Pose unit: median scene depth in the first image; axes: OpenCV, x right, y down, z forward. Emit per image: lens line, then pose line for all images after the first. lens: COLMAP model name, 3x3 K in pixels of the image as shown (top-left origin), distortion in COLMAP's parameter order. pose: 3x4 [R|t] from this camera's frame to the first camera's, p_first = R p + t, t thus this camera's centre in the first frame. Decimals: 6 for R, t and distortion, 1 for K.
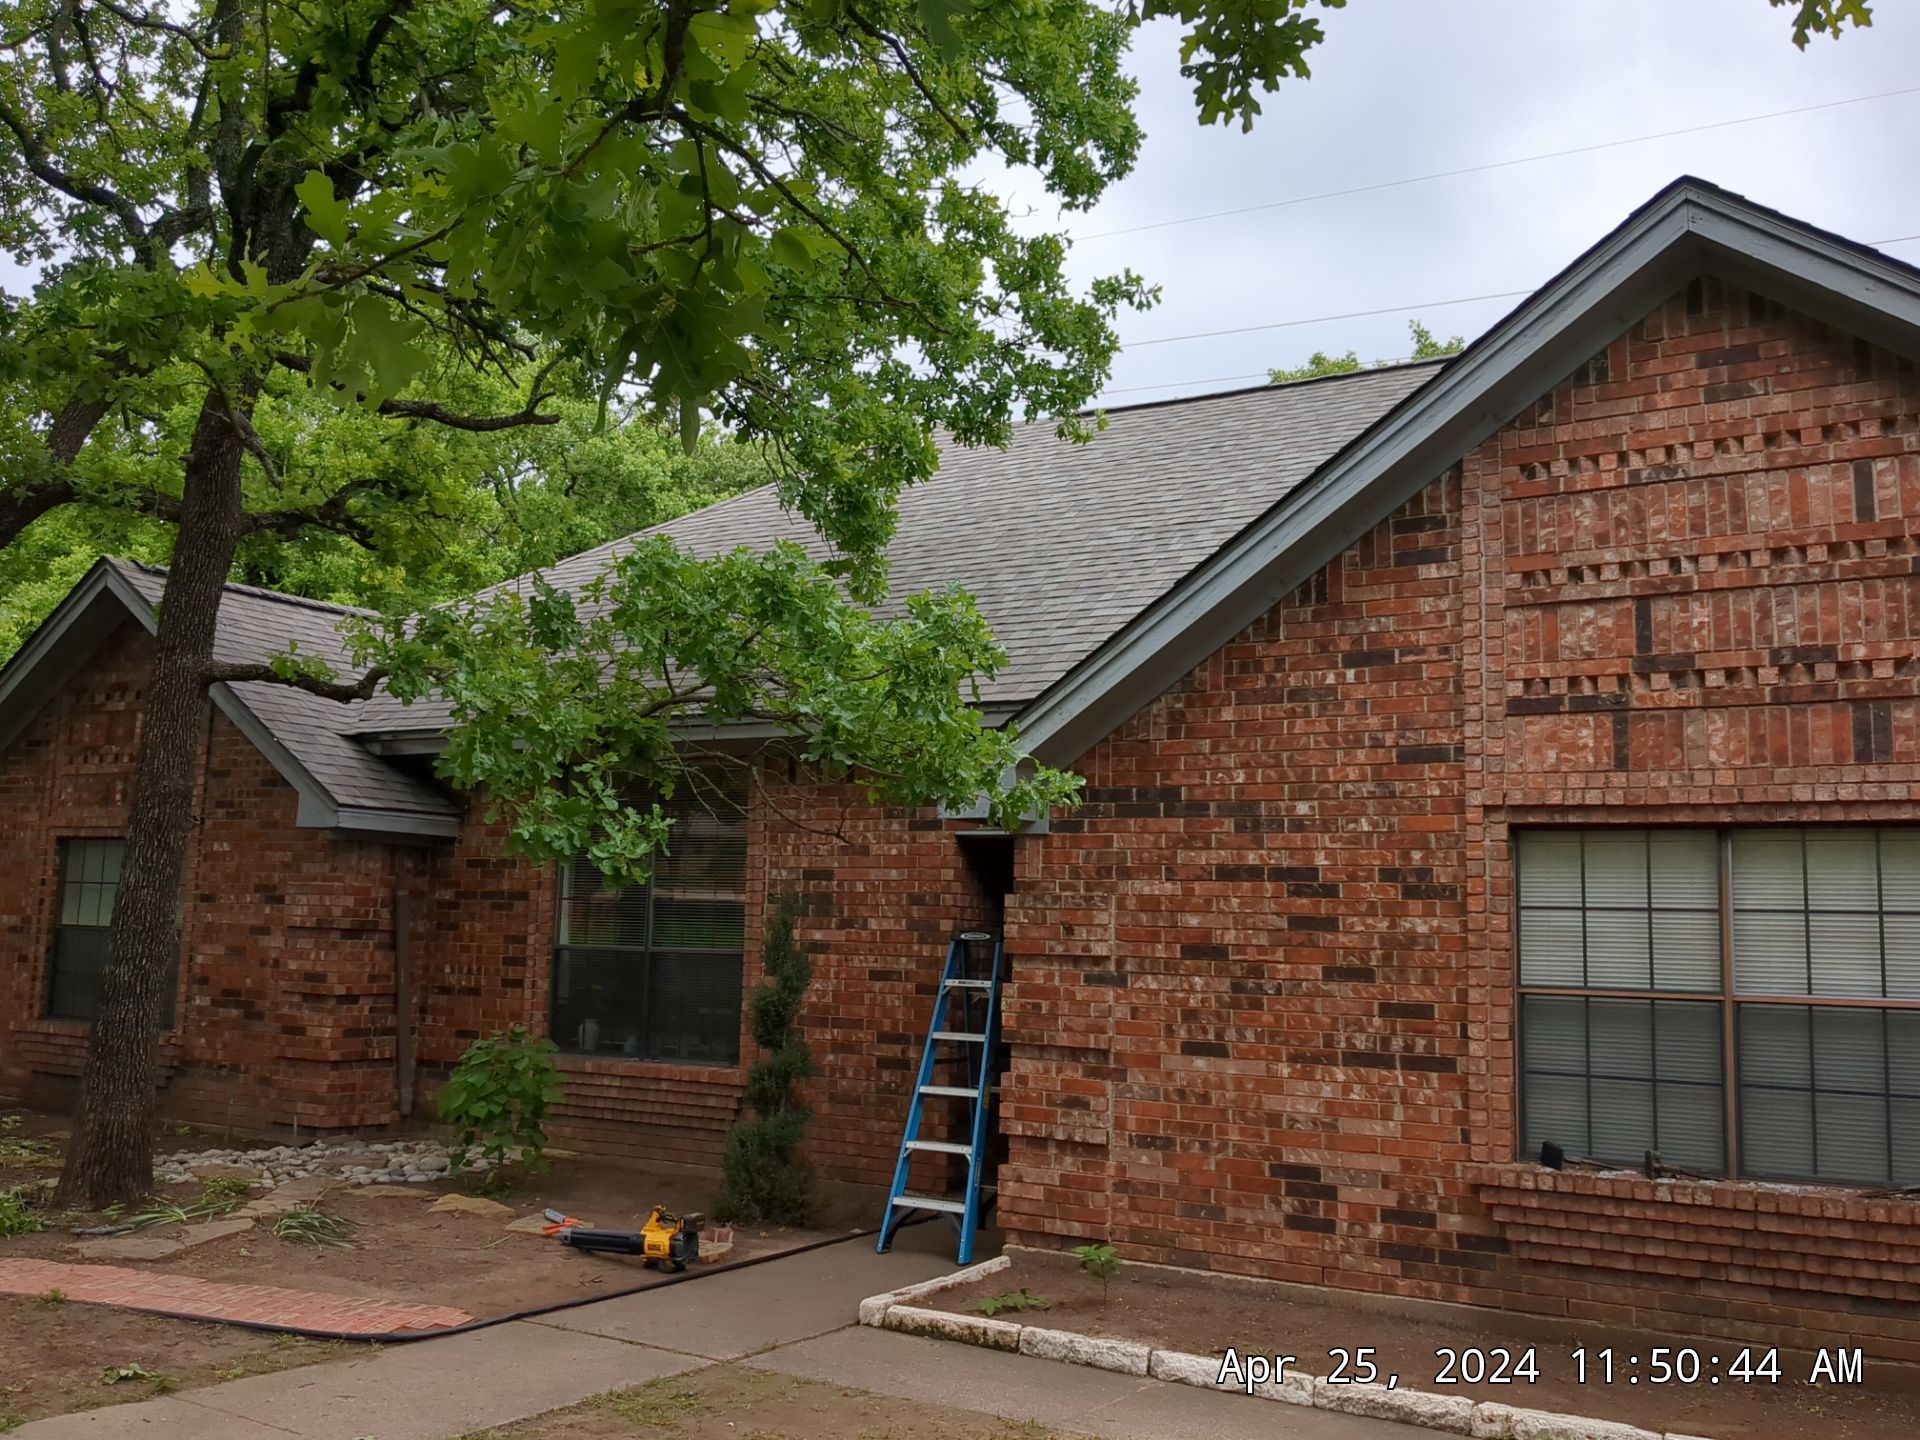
lens RADIAL K [[1744.4, 0, 961.7], [0, 1744.4, 715.4], [0, 0, 1]] dist [0.044872, -0.106376]
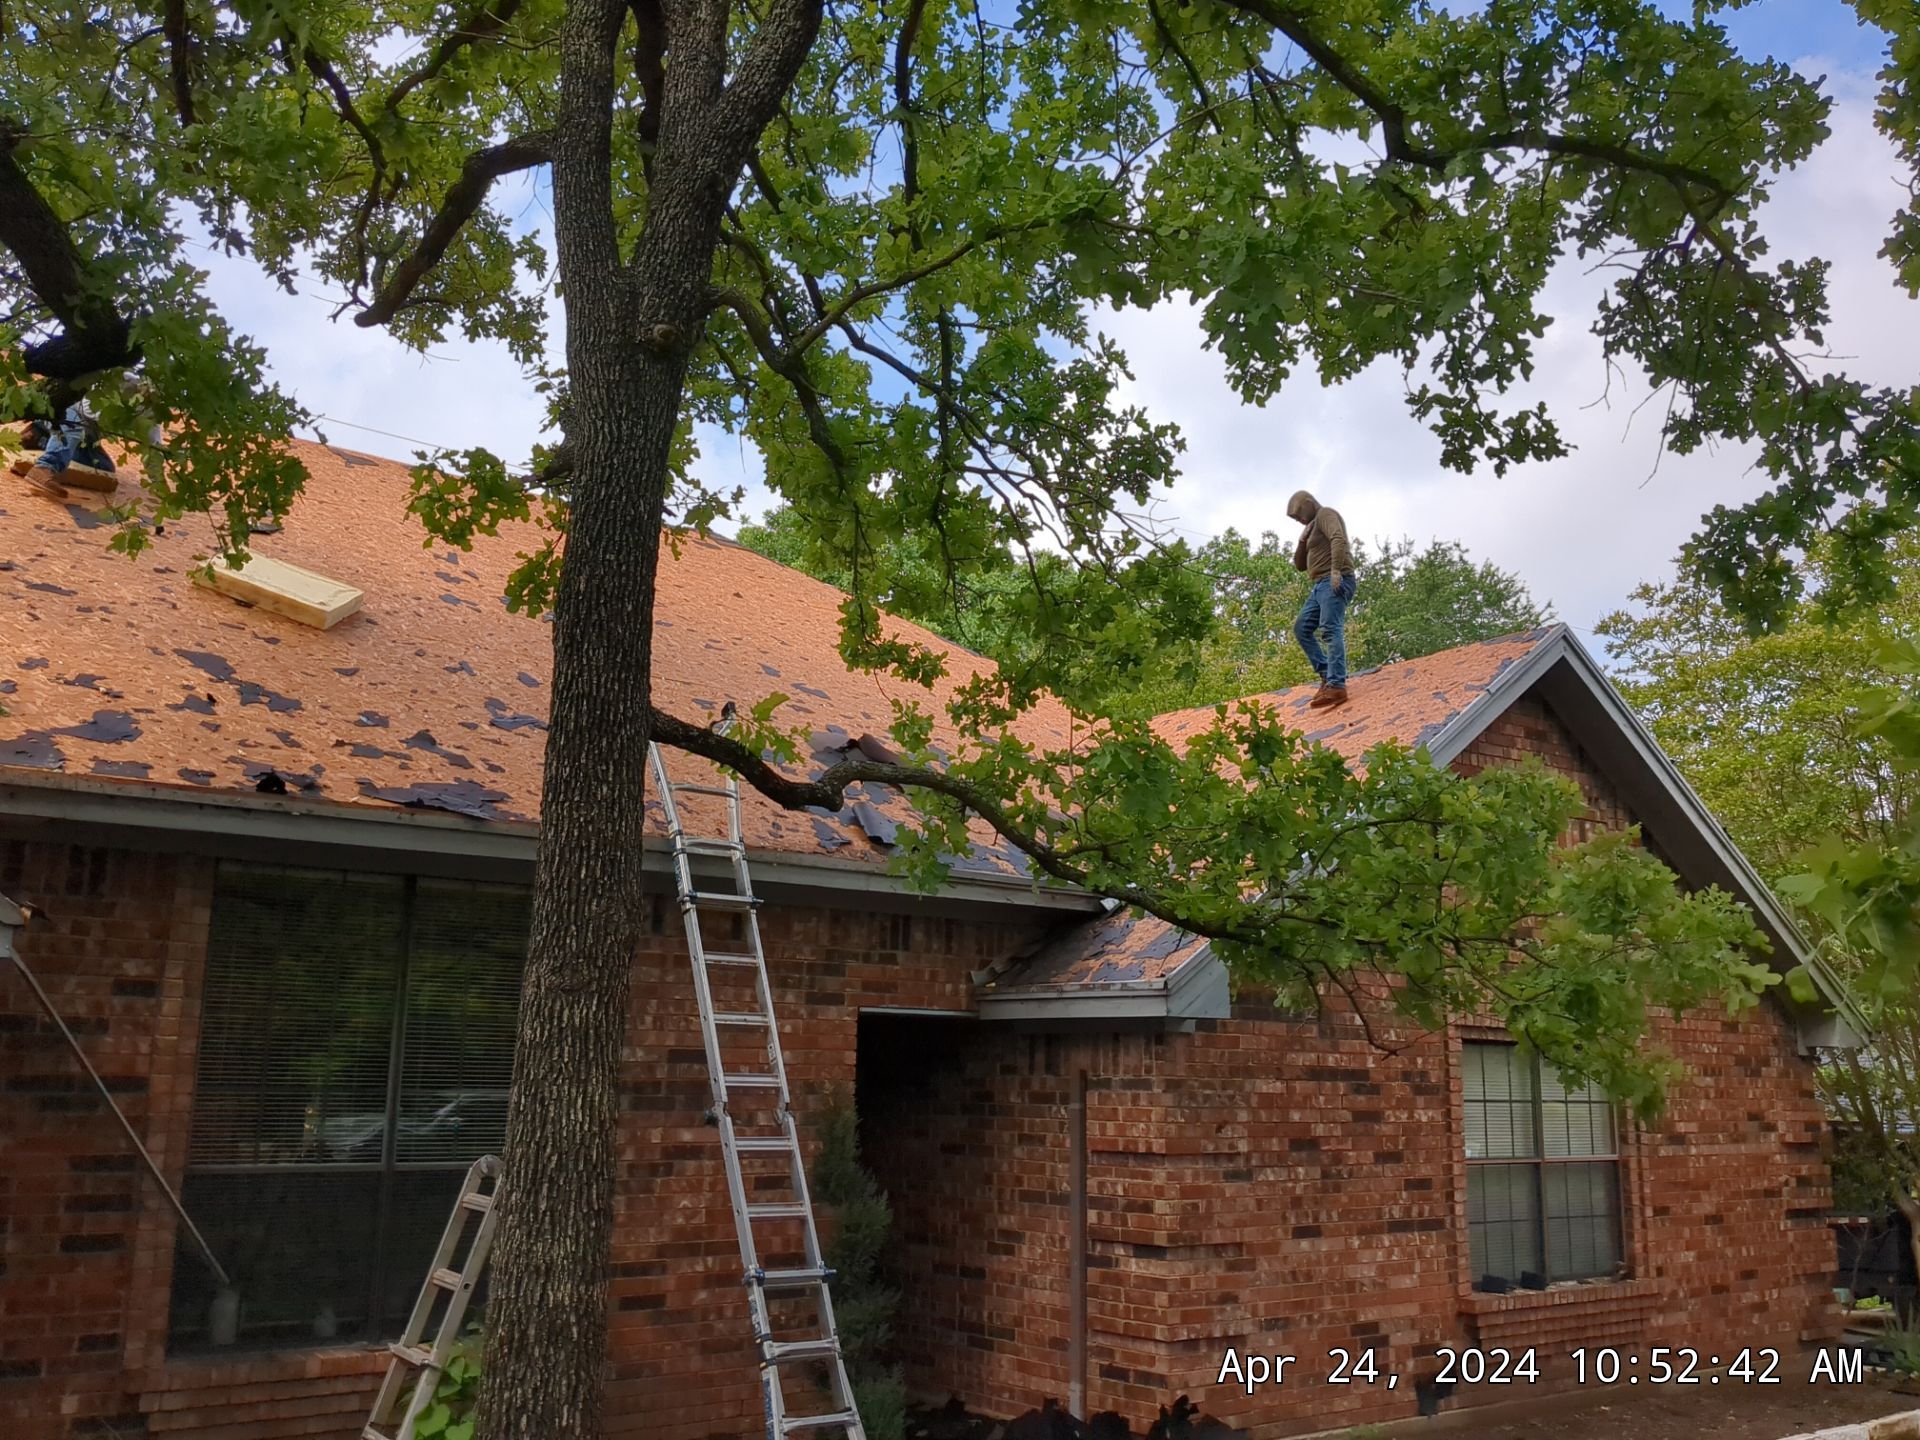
lens RADIAL K [[1810.3, 0, 913.0], [0, 1810.3, 711.2], [0, 0, 1]] dist [0.058929, -0.137351]
pose [[0.340793, 0.159431, 0.926521, -1.050795], [-0.126209, 0.984354, -0.122960, 0.034932], [-0.931628, -0.075031, 0.355583, 0.811999]]
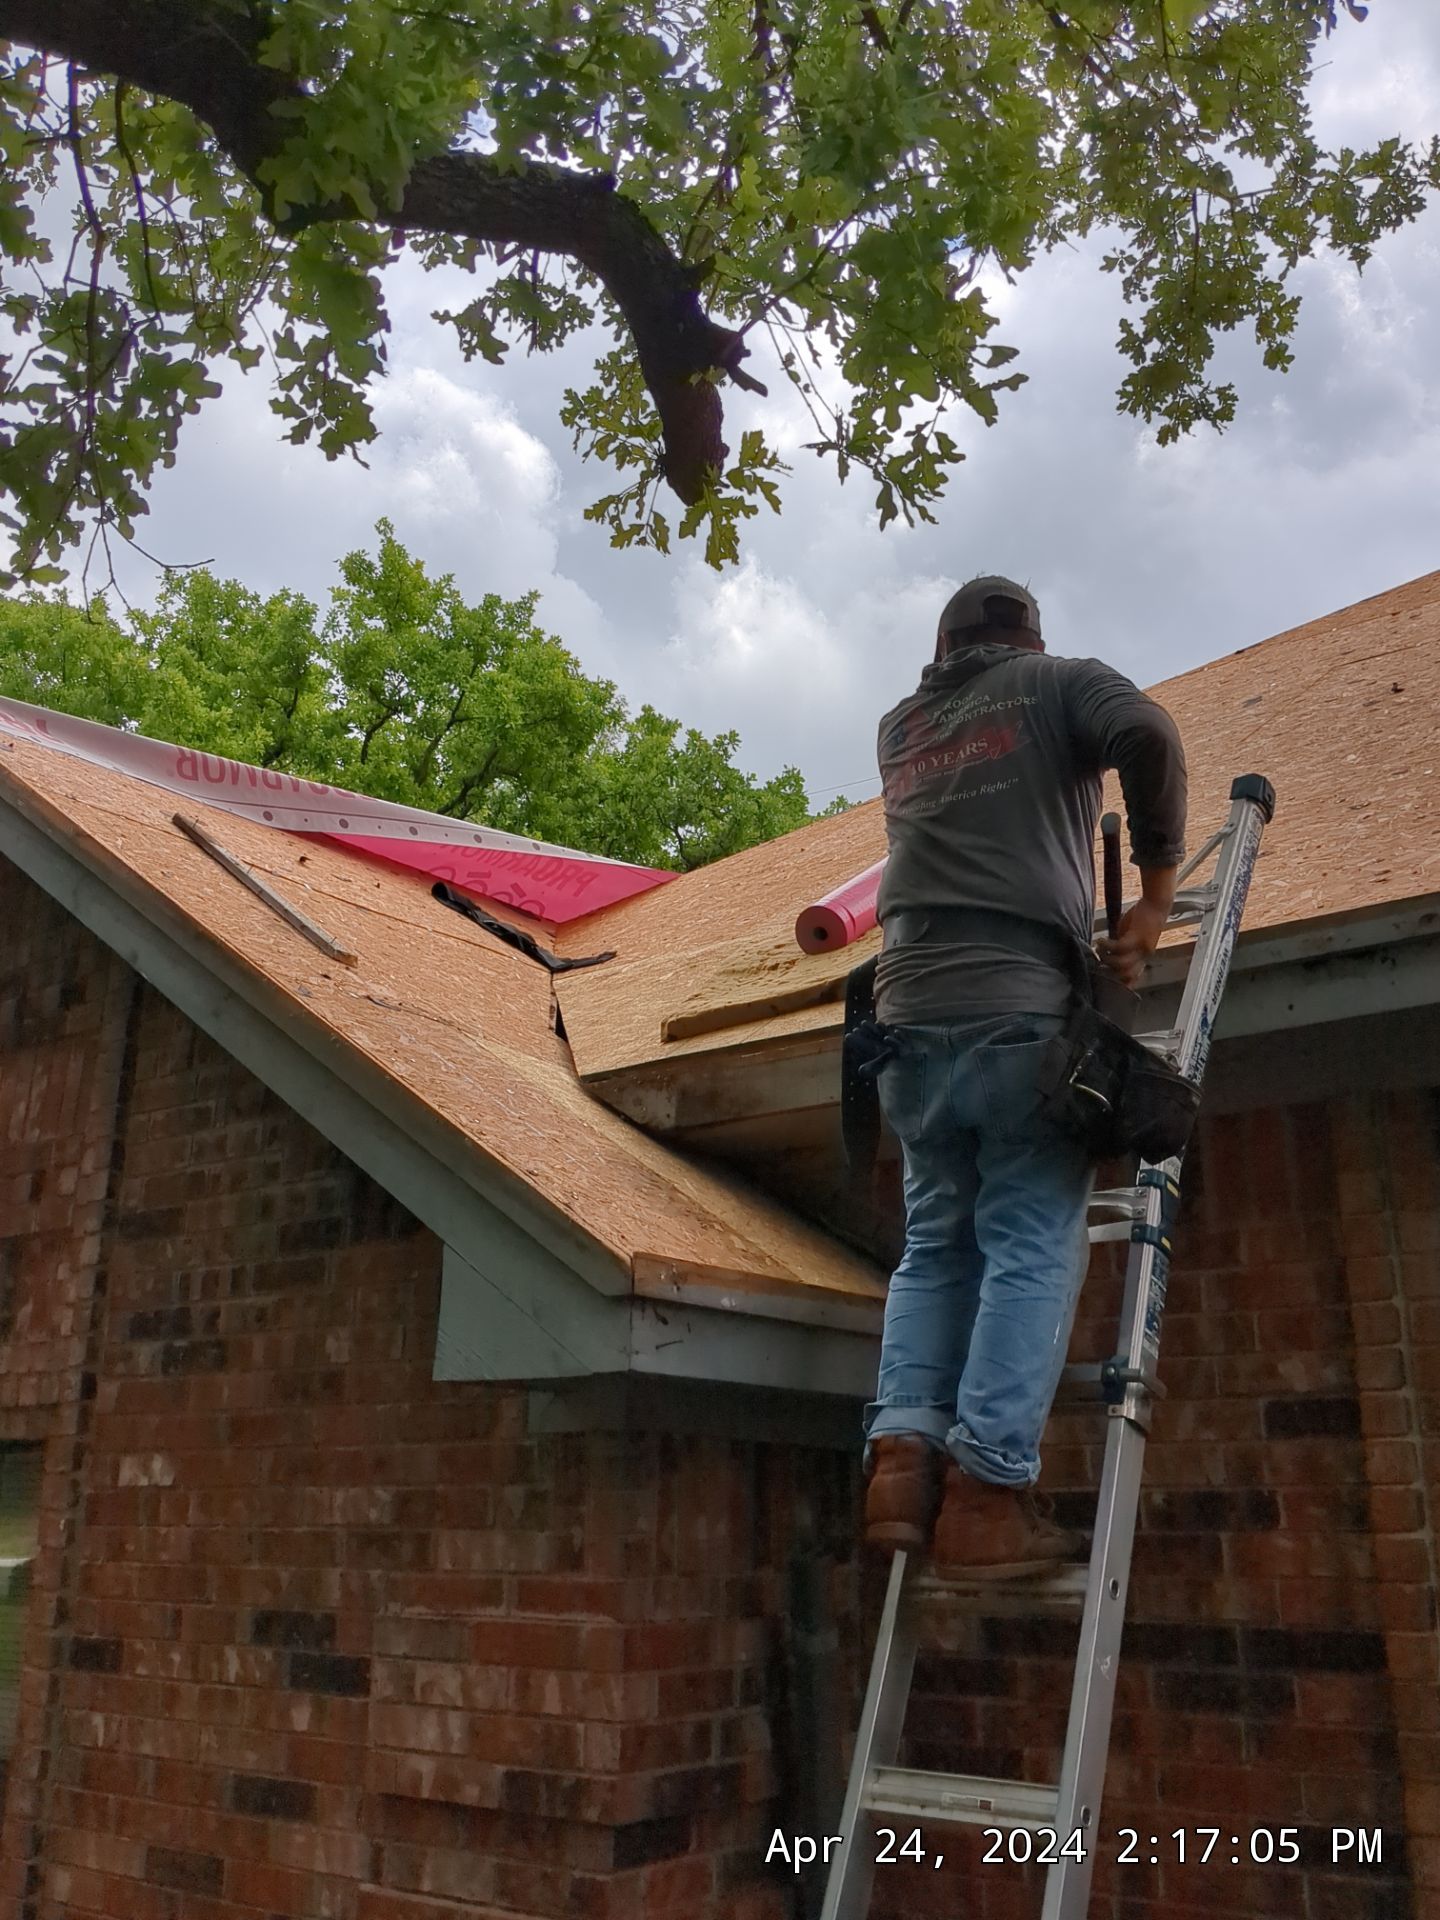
lens RADIAL K [[1744.4, 0, 774.8], [0, 1744.4, 970.2], [0, 0, 1]] dist [0.044872, -0.106376]
pose [[0.995728, -0.051080, -0.076920, -0.439800], [0.036686, 0.983328, -0.178104, 0.073471], [0.084735, 0.174521, 0.981001, 1.069036]]
